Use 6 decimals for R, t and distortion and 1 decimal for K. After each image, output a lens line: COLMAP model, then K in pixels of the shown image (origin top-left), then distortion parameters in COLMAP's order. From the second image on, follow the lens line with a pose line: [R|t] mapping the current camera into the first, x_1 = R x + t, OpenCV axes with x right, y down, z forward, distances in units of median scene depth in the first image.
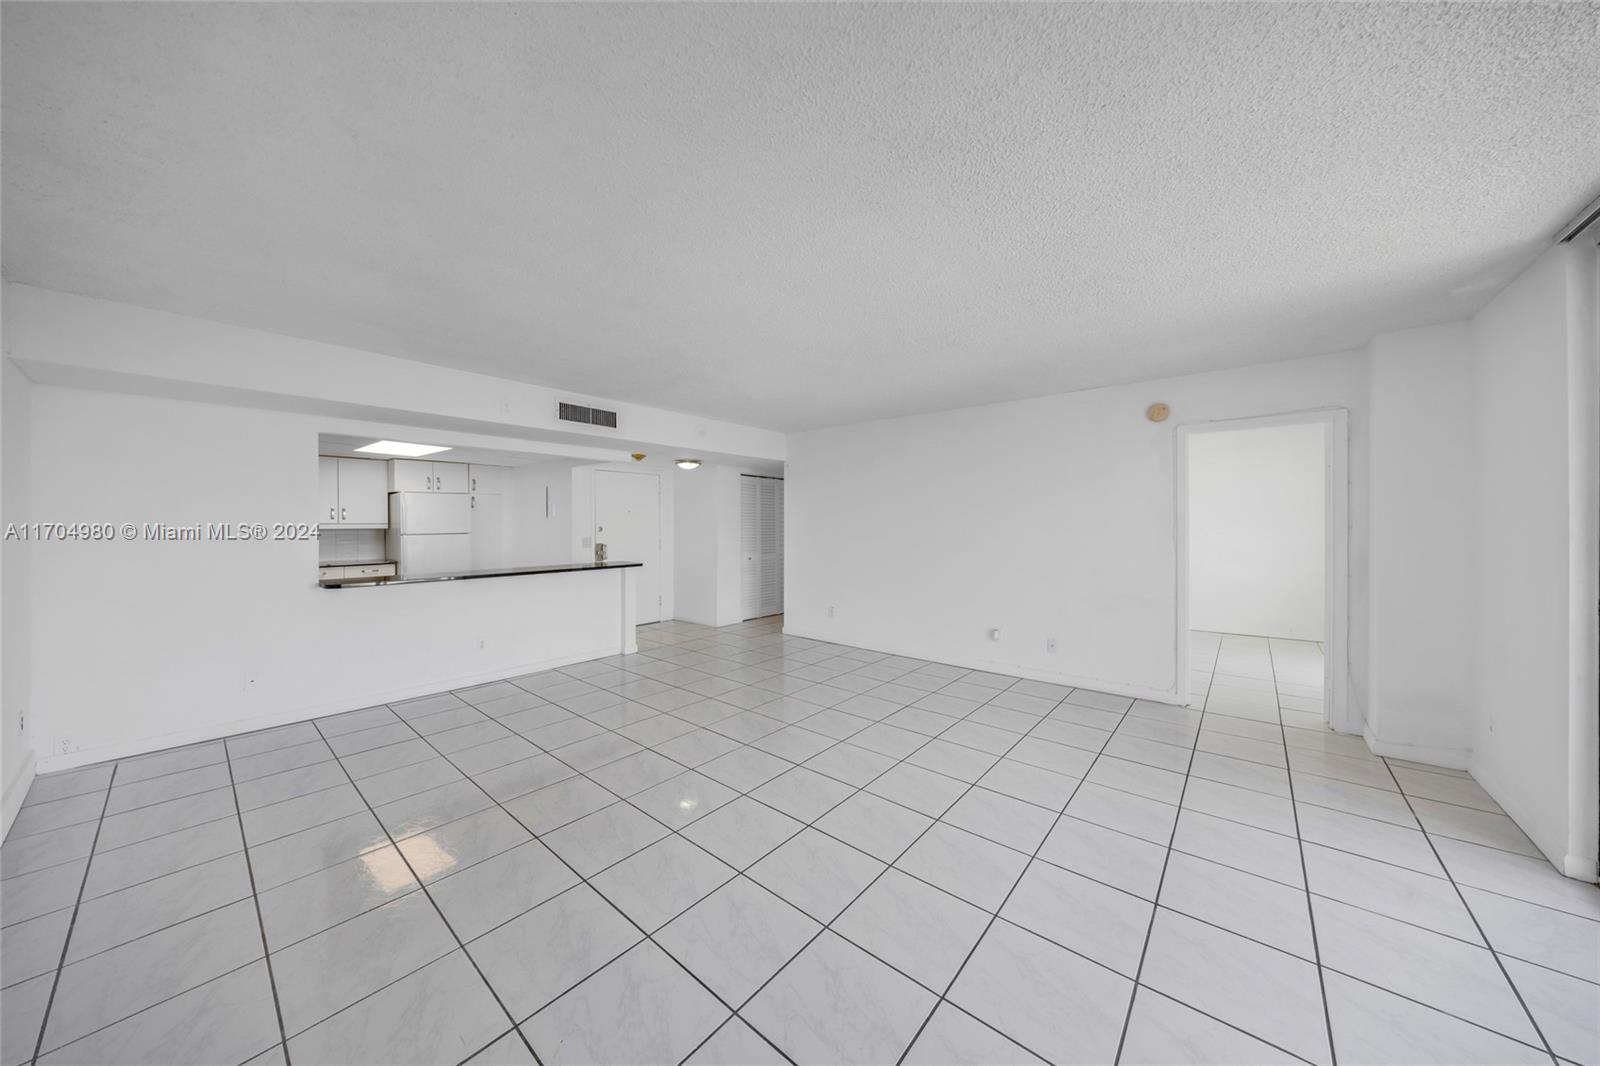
lens RADIAL K [[520.9, 0, 806.8], [0, 520.9, 528.3], [0, 0, 1]] dist [0.001634, -0.000954]
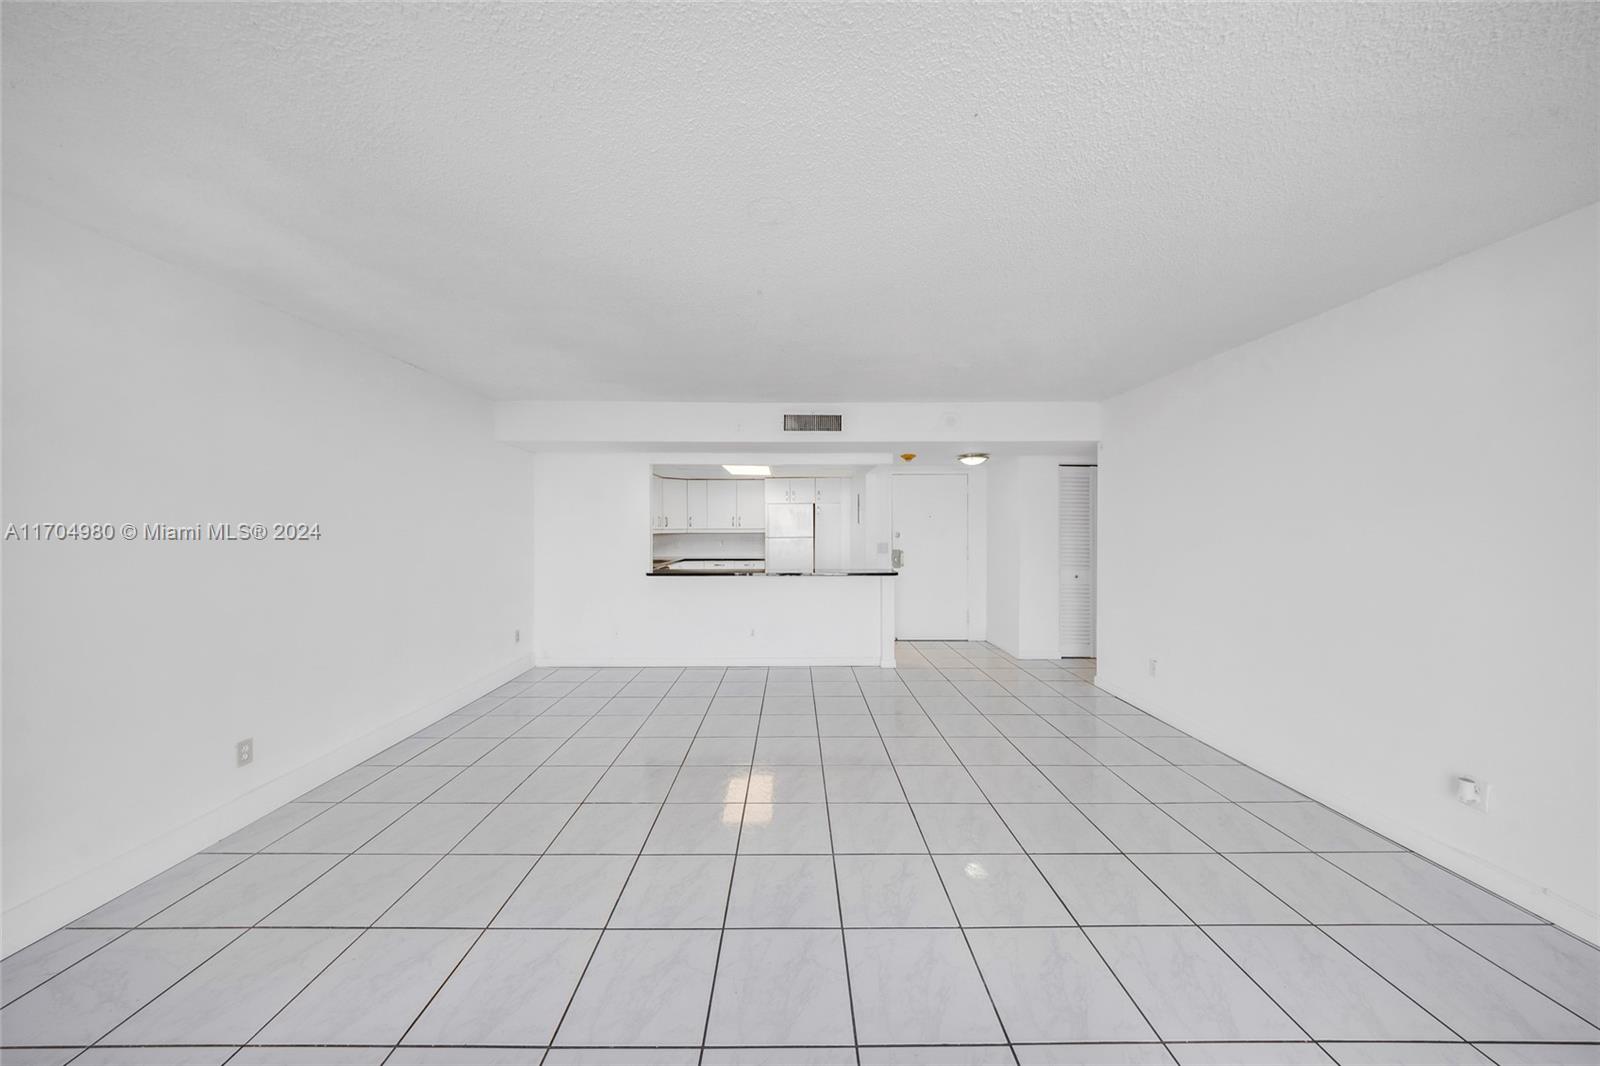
lens RADIAL K [[520.9, 0, 793.8], [0, 520.9, 530.2], [0, 0, 1]] dist [0.001634, -0.000954]
pose [[0.637385, 0.005000, -0.770529, 0.241033], [-0.008832, 0.999961, -0.000817, -0.004935], [0.770495, 0.007326, 0.637404, 0.238951]]
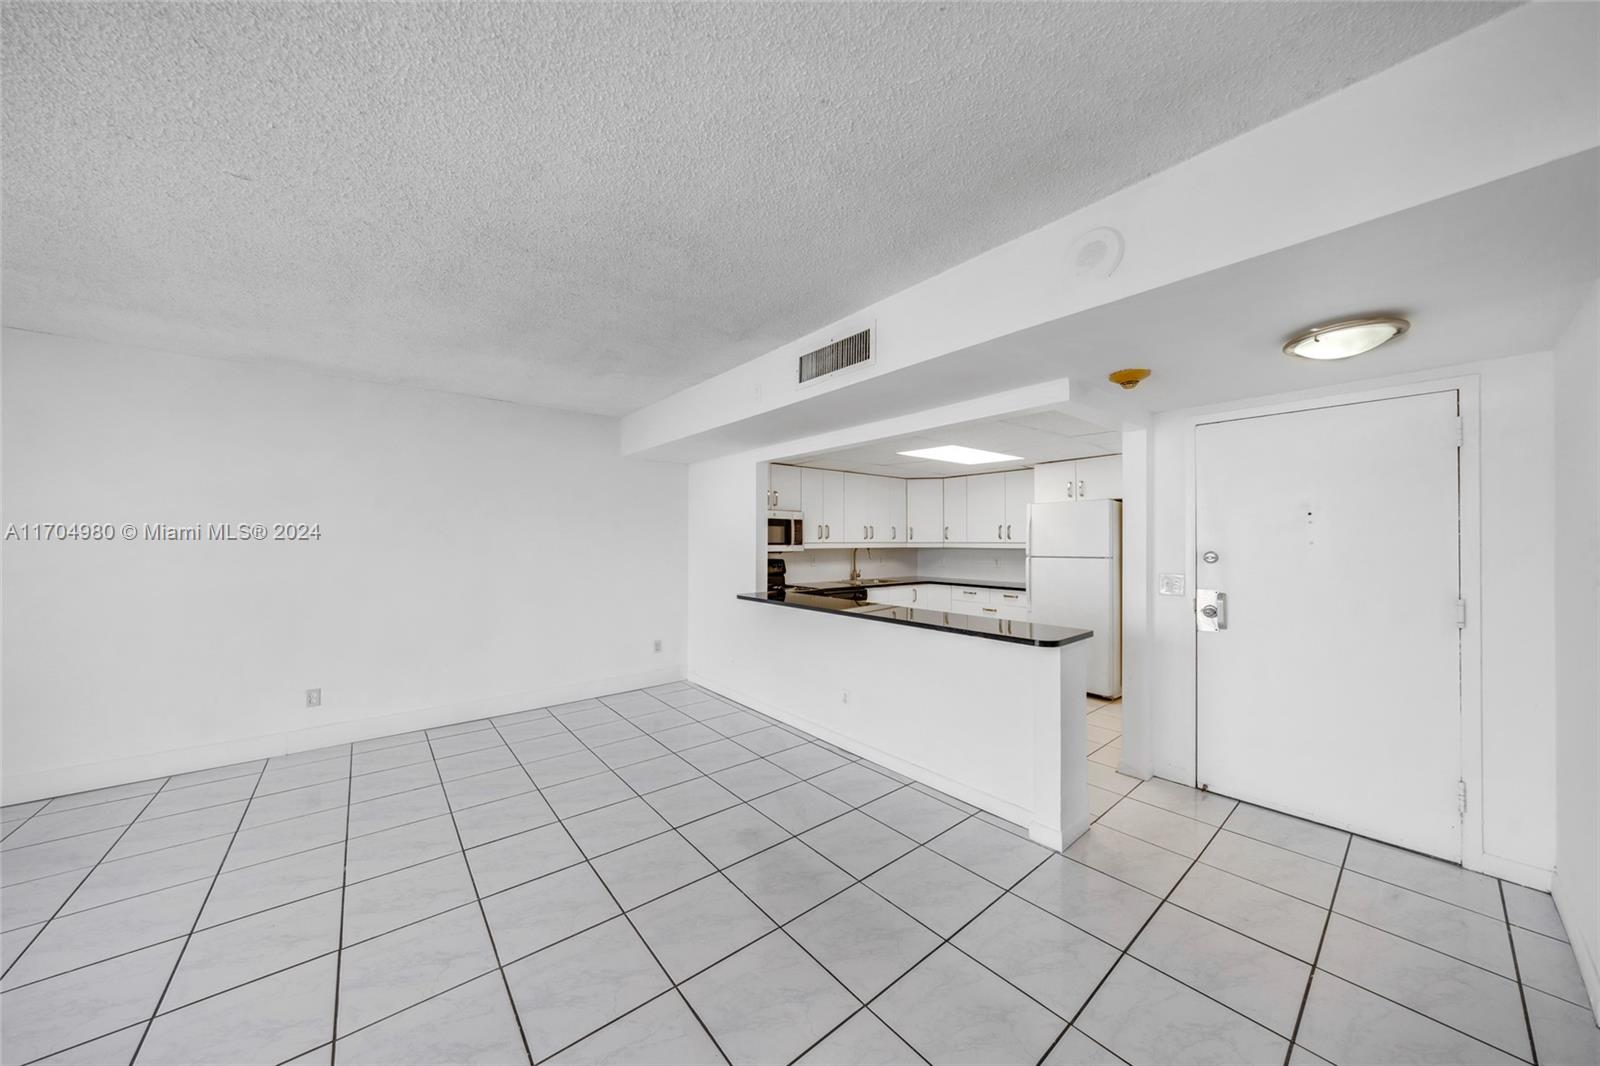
lens RADIAL K [[520.9, 0, 786.8], [0, 520.9, 535.8], [0, 0, 1]] dist [0.001634, -0.000954]
pose [[-0.204960, -0.010394, -0.978715, 0.116731], [-0.013172, 0.999882, -0.007861, -0.007971], [0.978682, 0.011281, -0.205073, 0.766517]]
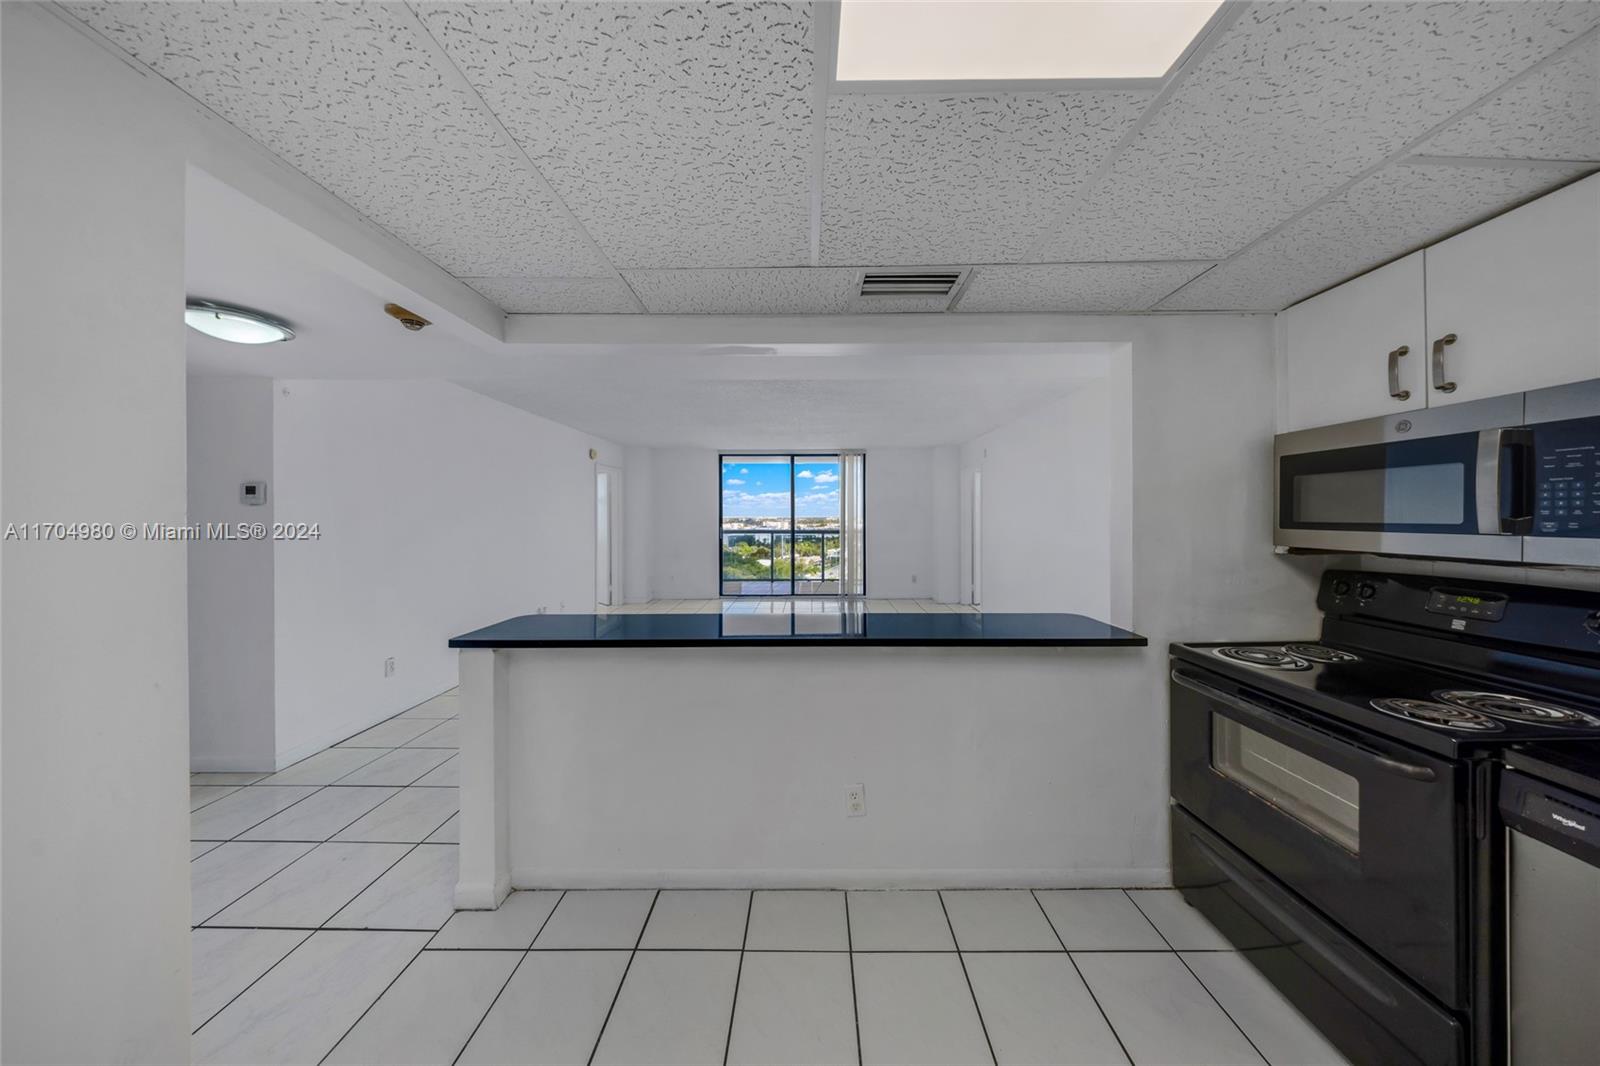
lens RADIAL K [[466.6, 0, 802.6], [0, 466.6, 519.4], [0, 0, 1]] dist [-0.000348, -0.000324]
pose [[-0.628997, -0.004069, 0.777397, -0.648015], [0.010676, 0.999847, 0.013872, -0.010741], [-0.777334, 0.017025, -0.628858, 0.923163]]
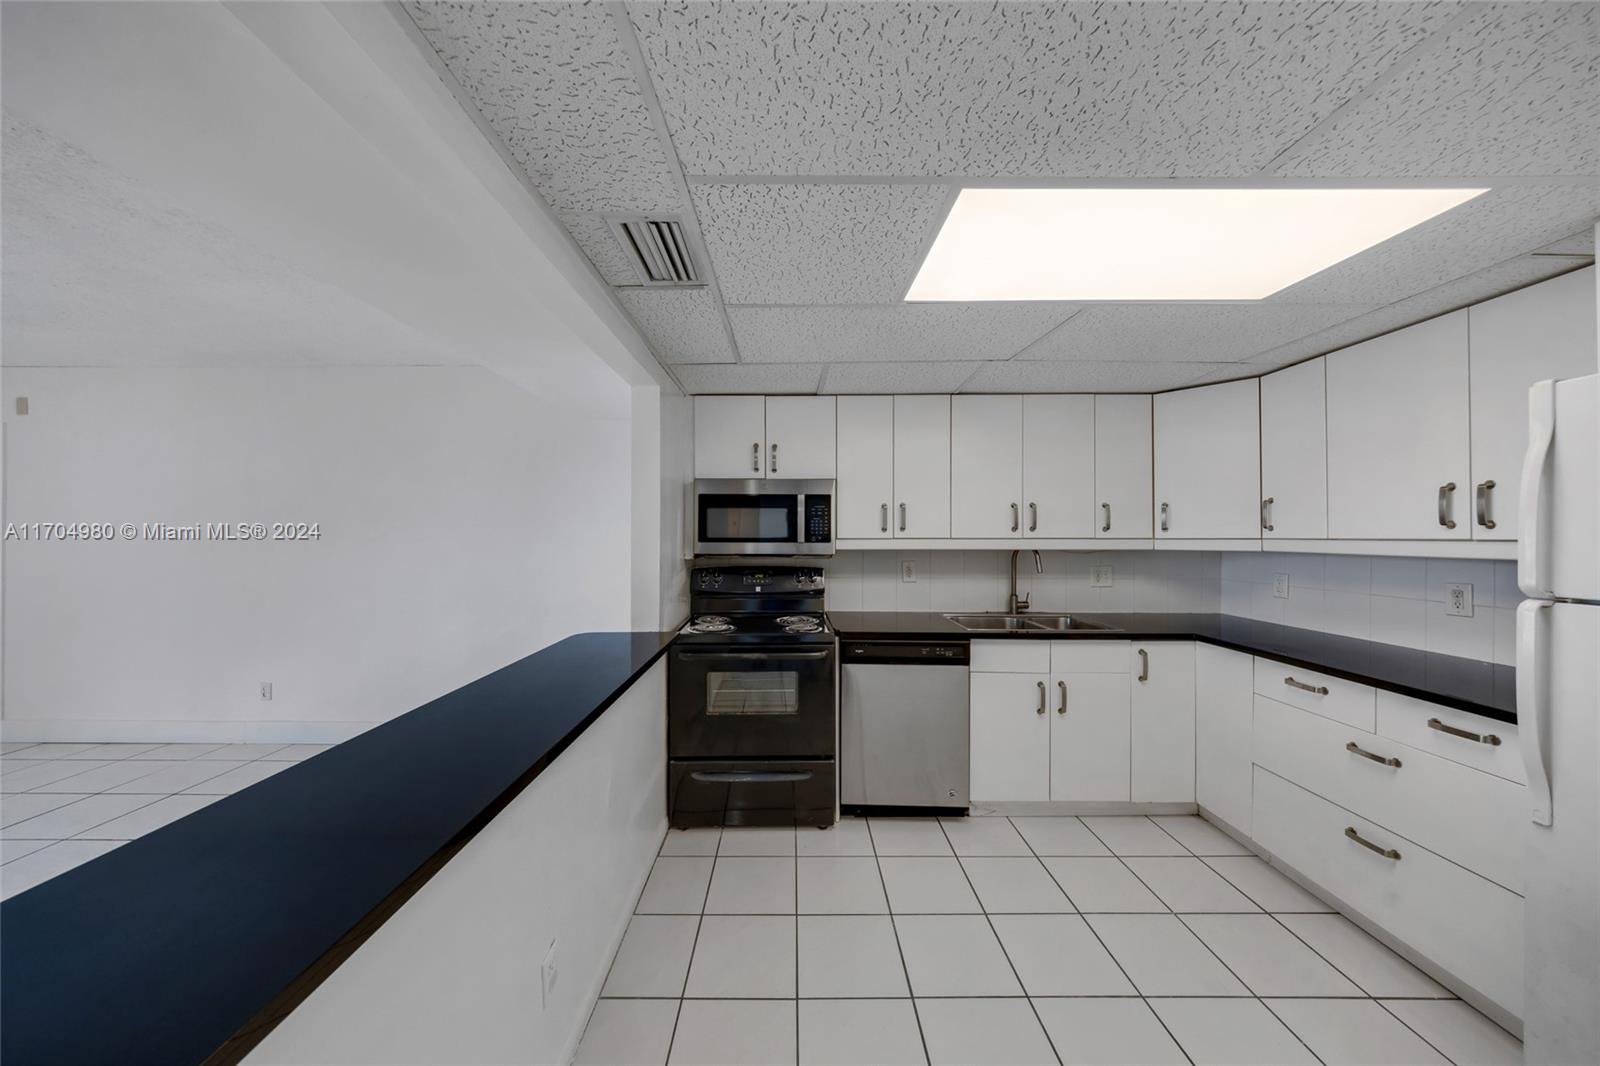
lens RADIAL K [[520.9, 0, 790.1], [0, 520.9, 531.5], [0, 0, 1]] dist [0.001634, -0.000954]
pose [[-0.776591, -0.007588, -0.629959, -0.397178], [-0.010259, 0.999947, 0.000602, -0.008991], [0.629921, 0.006930, -0.776628, 0.937820]]
